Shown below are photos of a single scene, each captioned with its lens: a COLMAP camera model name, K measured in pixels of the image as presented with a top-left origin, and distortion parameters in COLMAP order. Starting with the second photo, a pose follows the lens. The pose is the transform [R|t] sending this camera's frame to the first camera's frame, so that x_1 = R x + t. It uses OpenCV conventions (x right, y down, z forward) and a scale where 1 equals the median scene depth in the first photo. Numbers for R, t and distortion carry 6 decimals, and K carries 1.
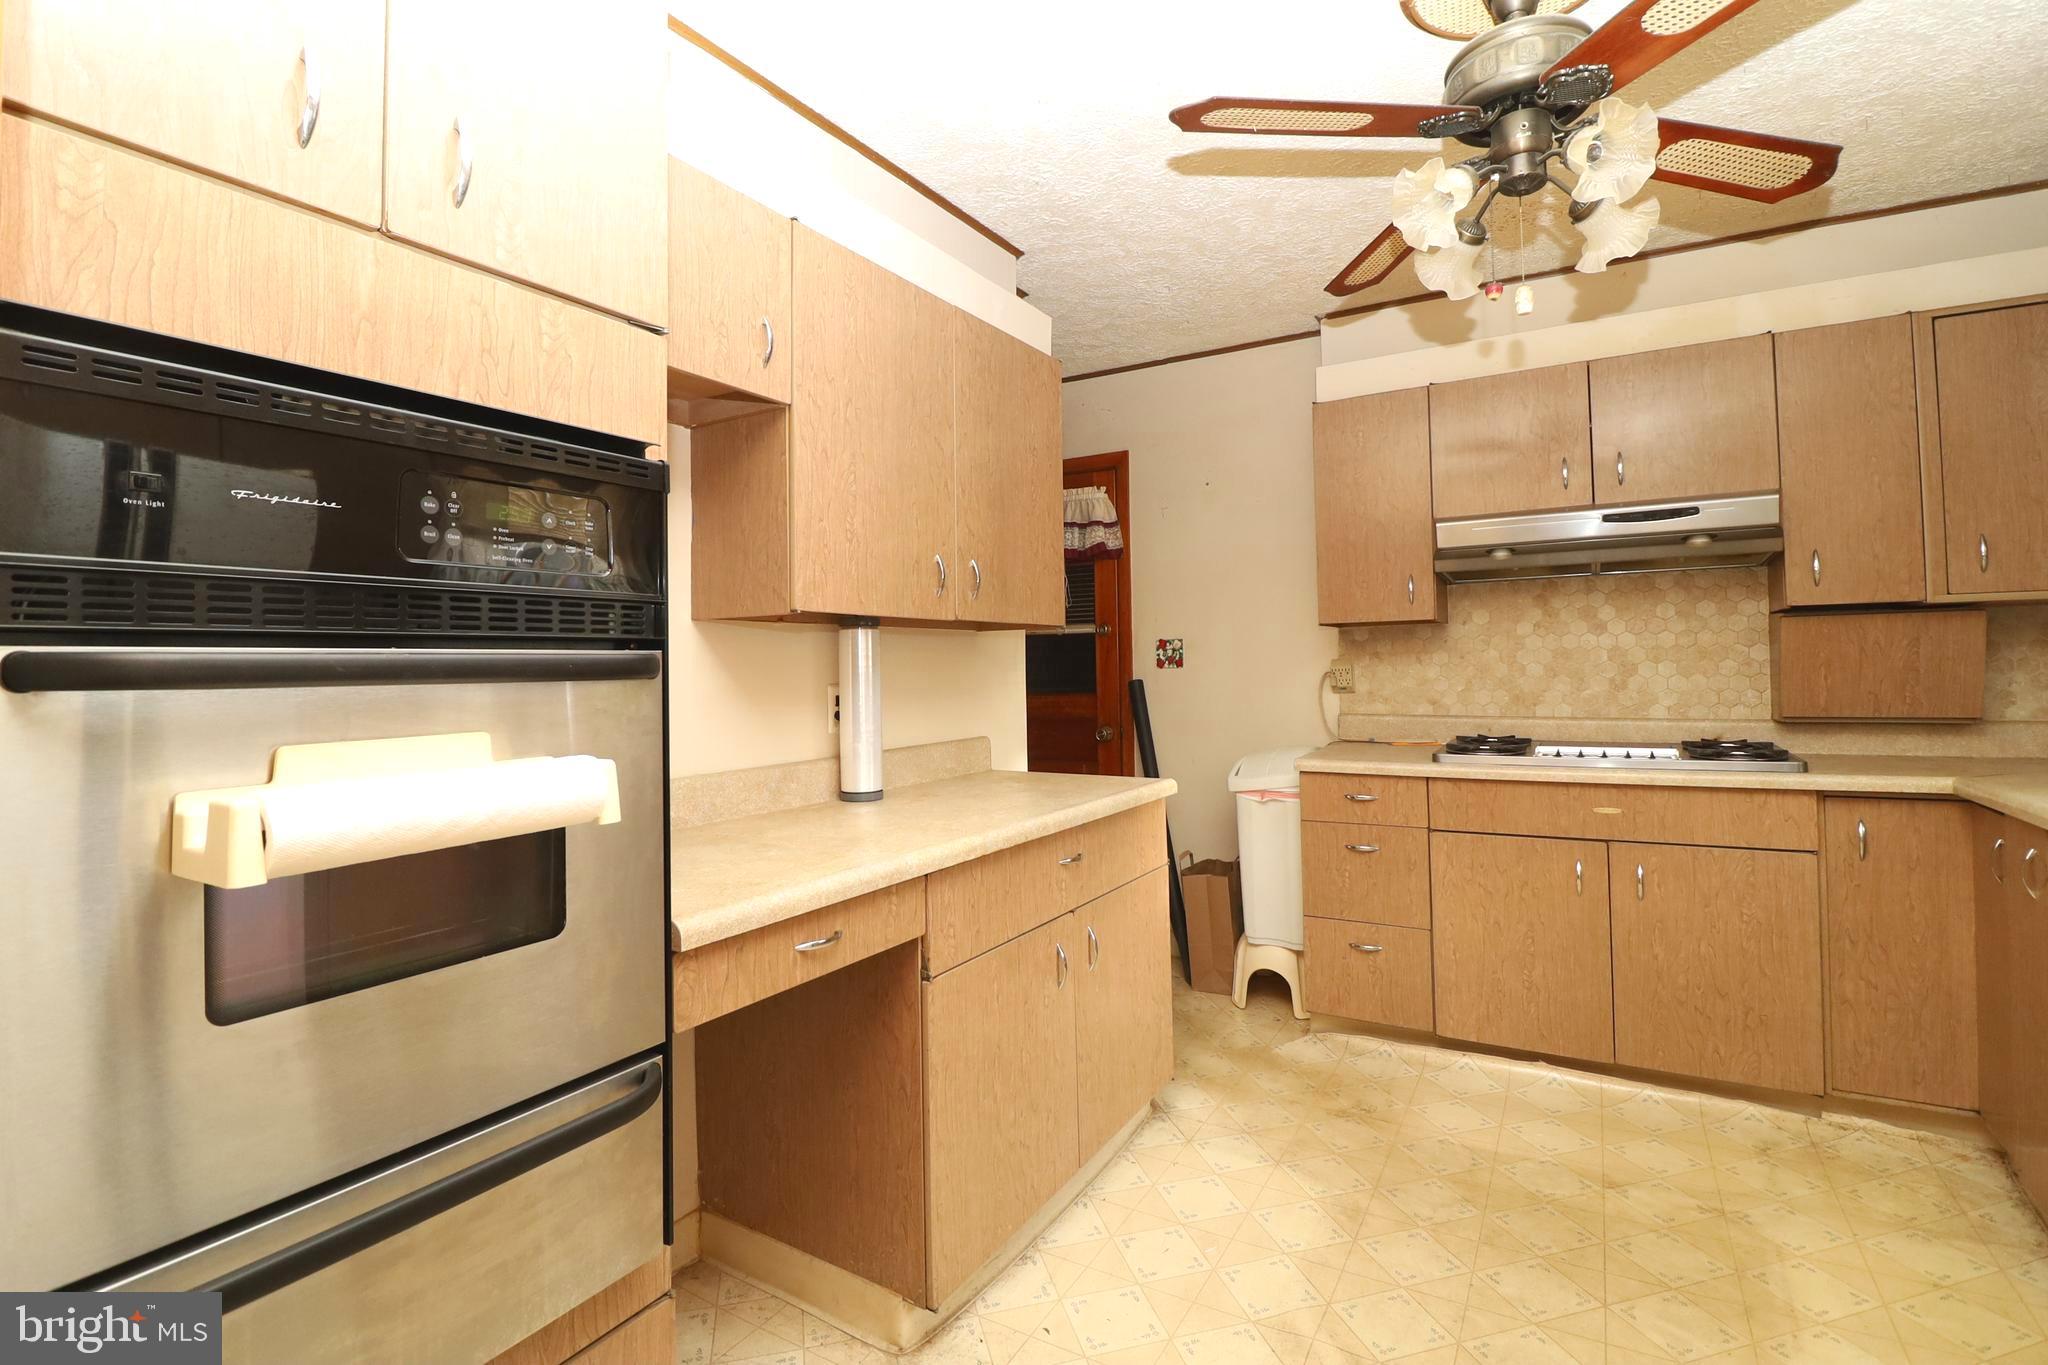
lens RADIAL K [[947.6, 0, 1026.6], [0, 947.6, 642.5], [0, 0, 1]] dist [0.001108, -0.013693]
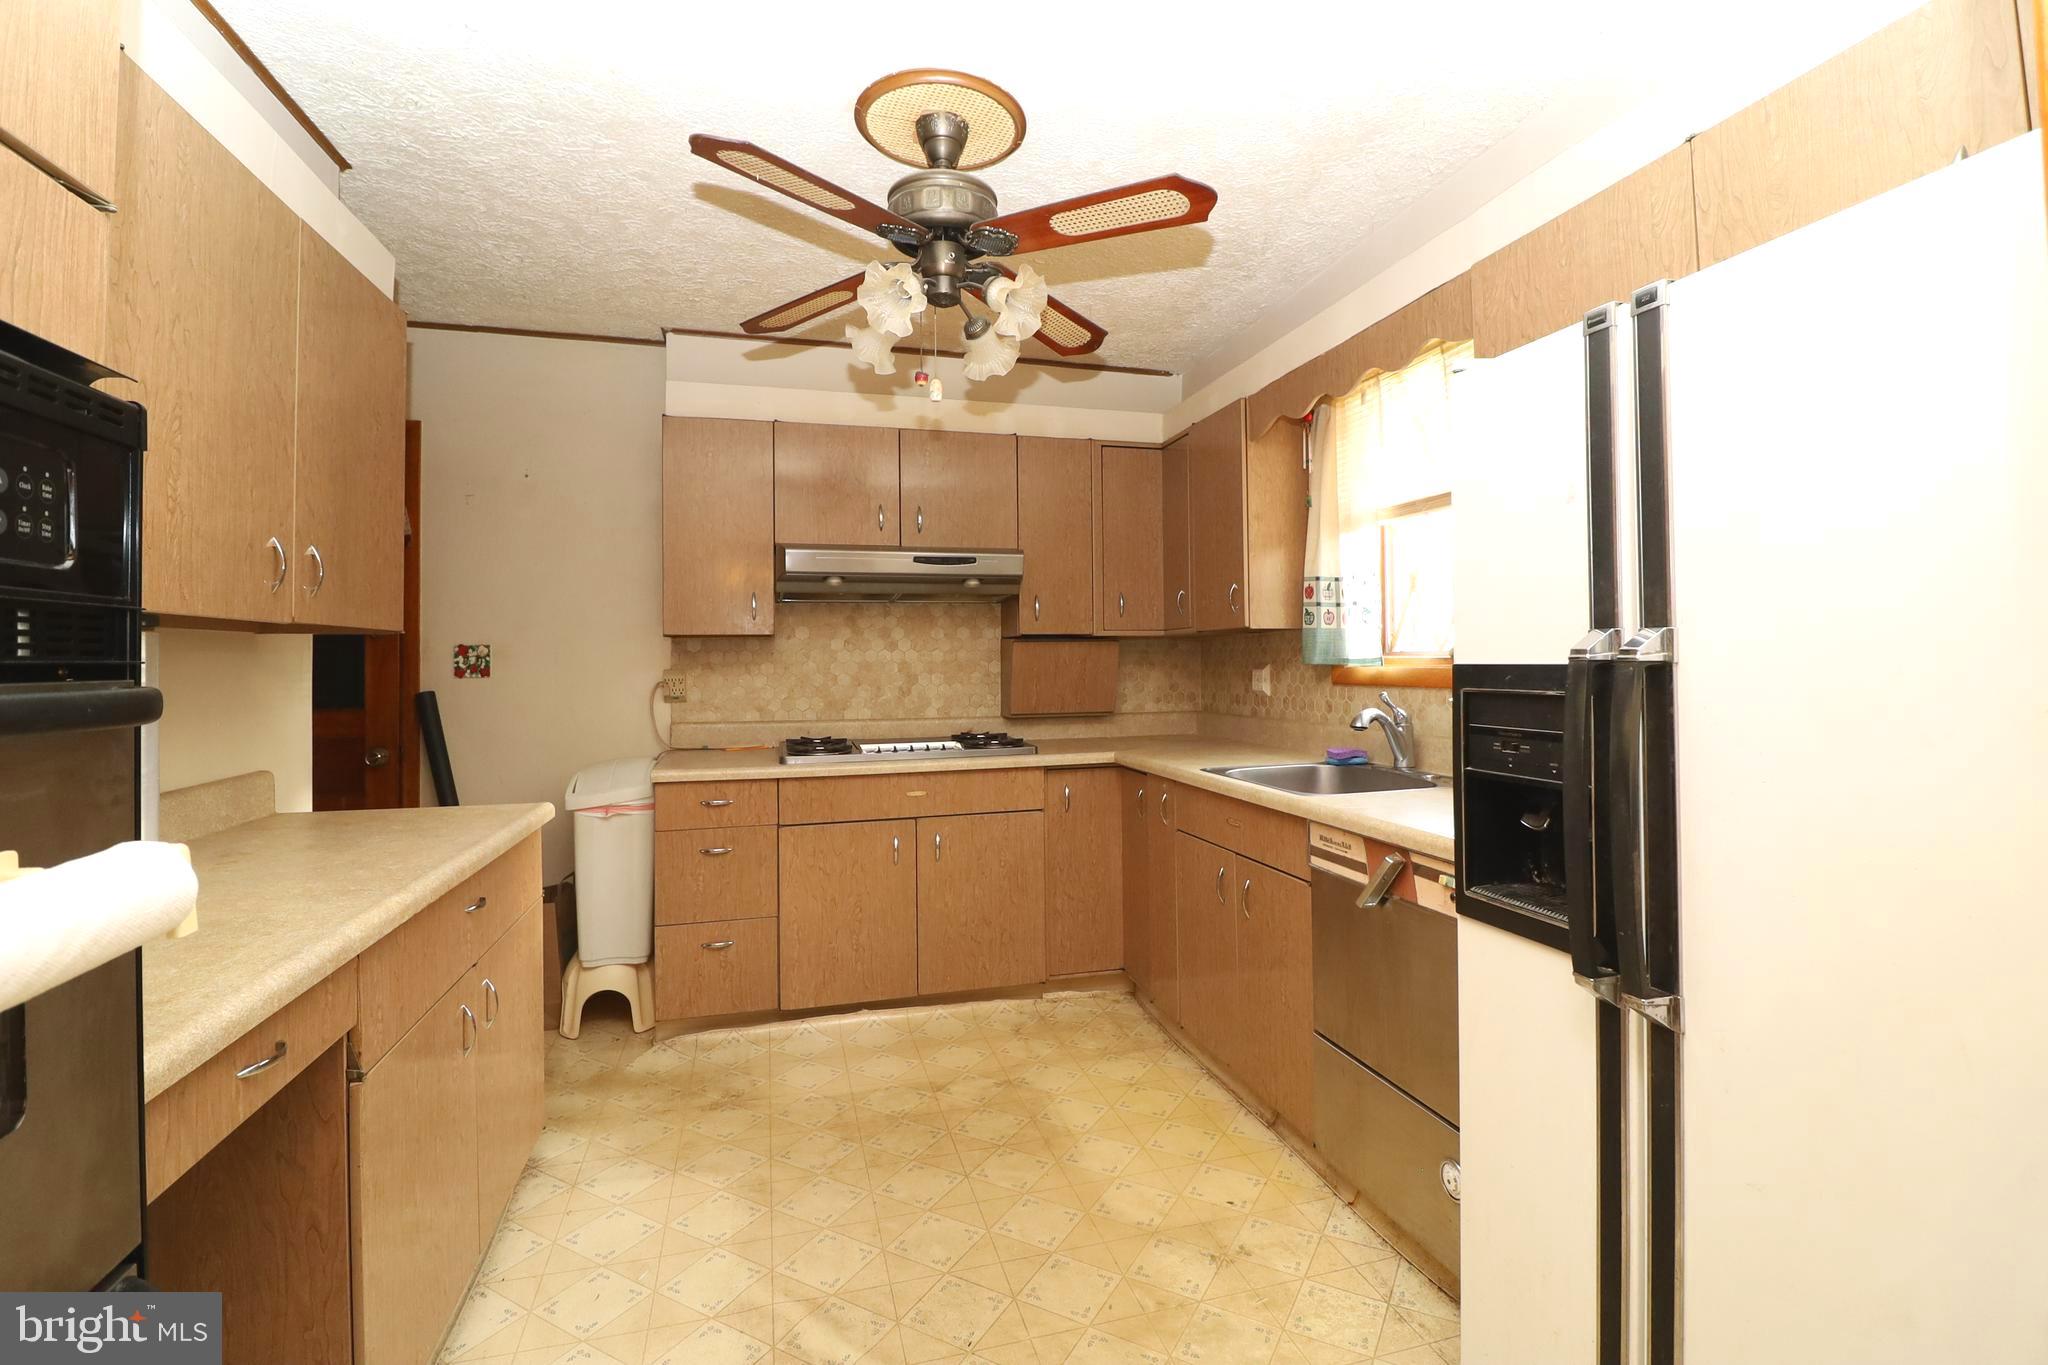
lens RADIAL K [[949.9, 0, 1029.2], [0, 949.9, 643.1], [0, 0, 1]] dist [0.000287, -0.012649]
pose [[0.689627, 0.023108, 0.723796, -0.189523], [-0.022580, 0.999691, -0.010402, -0.011235], [-0.723812, -0.009170, 0.689936, 0.026617]]
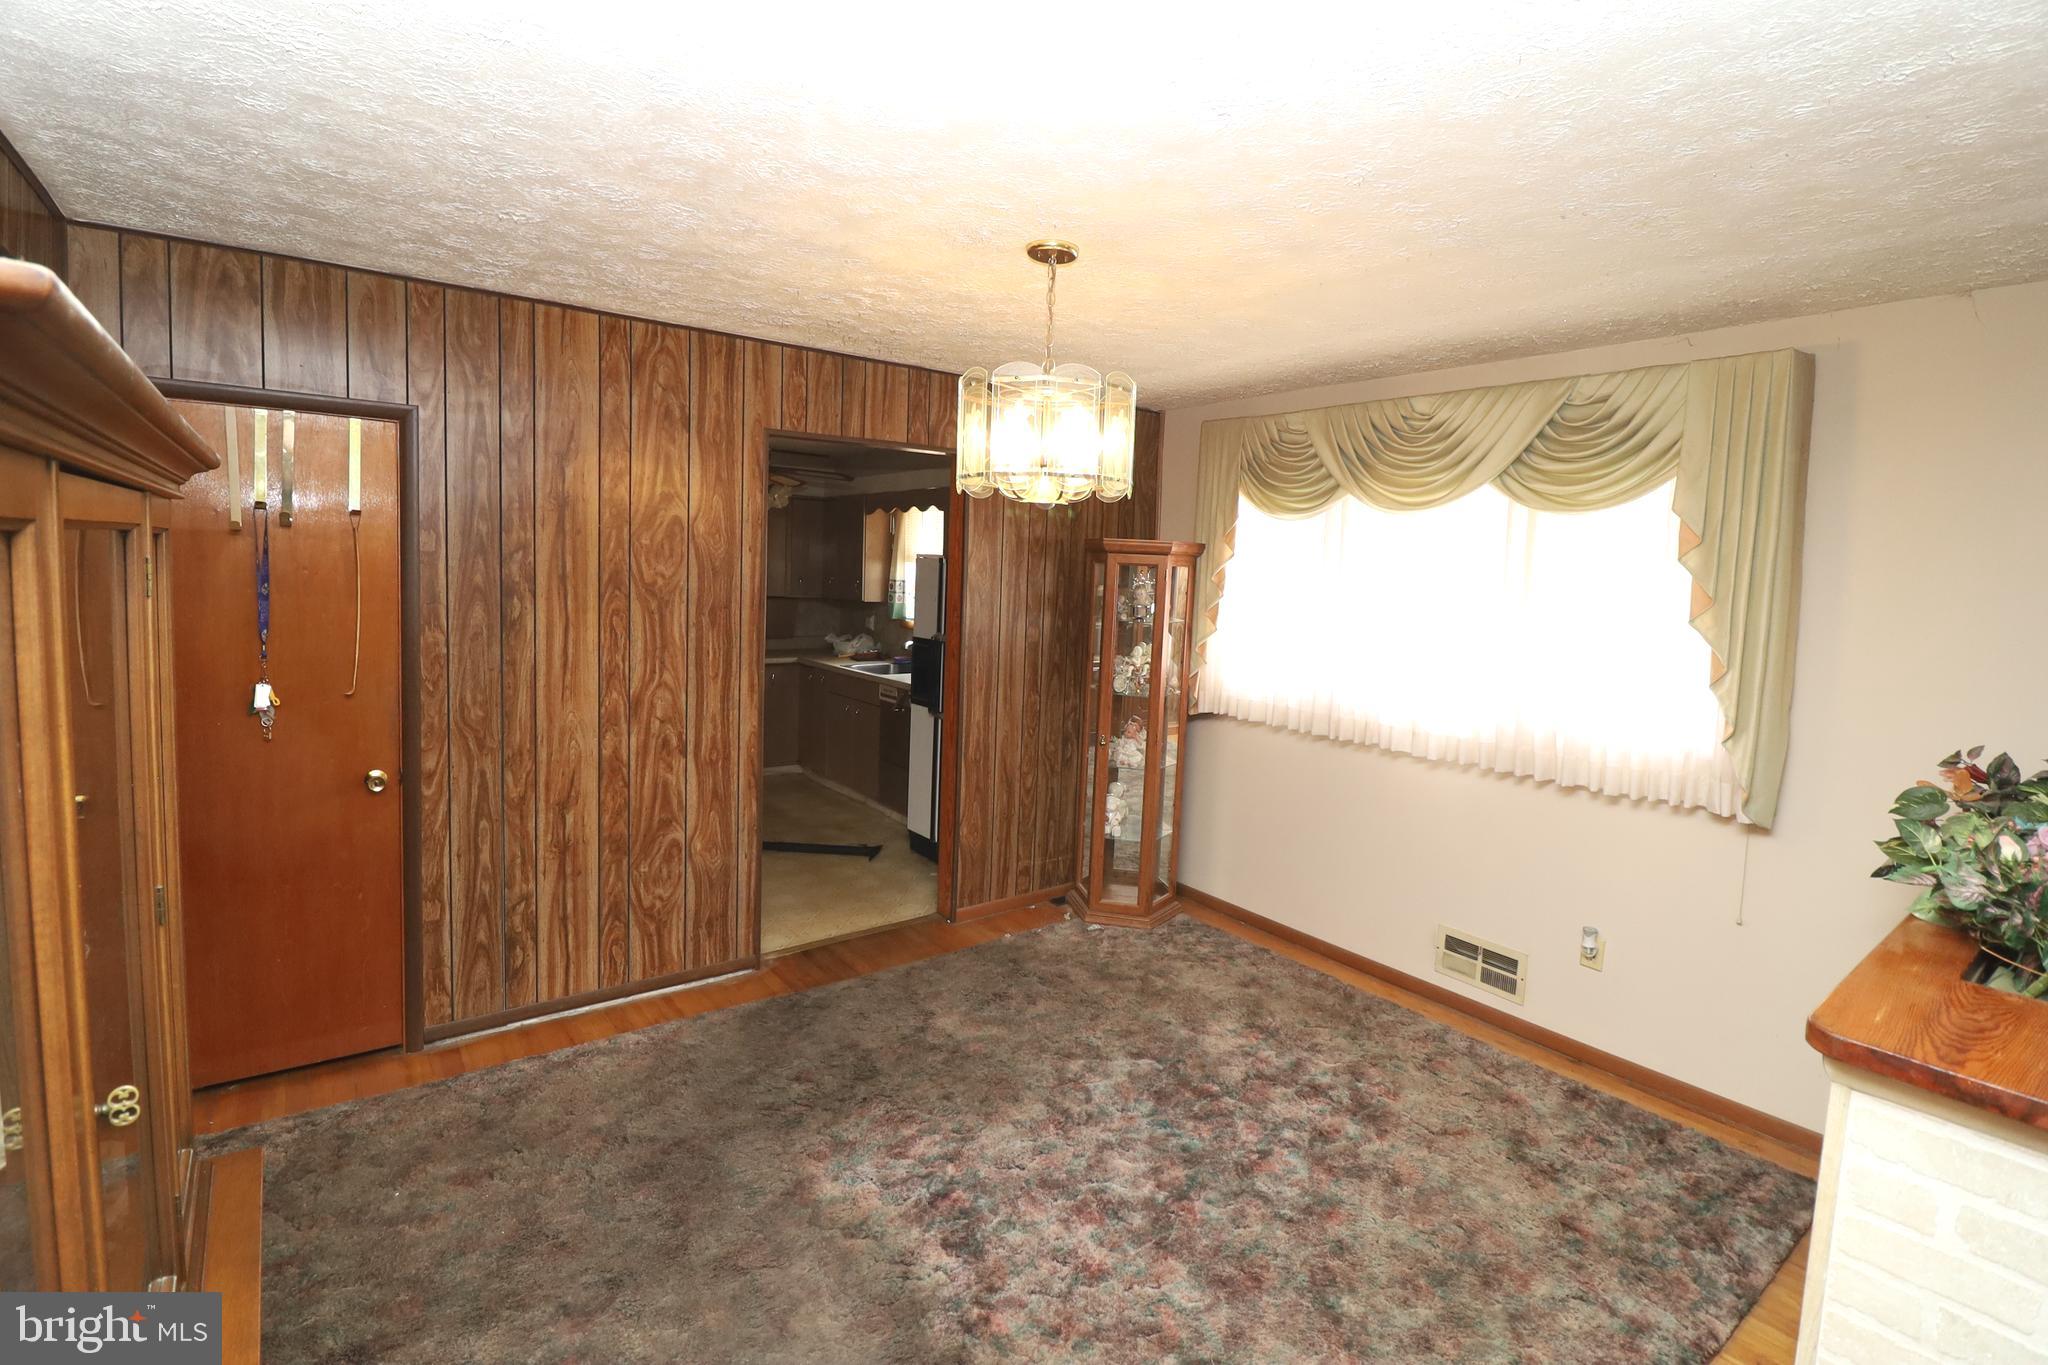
lens RADIAL K [[948.9, 0, 1033.7], [0, 948.9, 637.4], [0, 0, 1]] dist [-0.003563, -0.010116]
pose [[0.360301, -0.041613, 0.931908, -1.369813], [-0.070124, 0.994970, 0.071541, -0.165042], [-0.930197, -0.091125, 0.355570, -0.699696]]
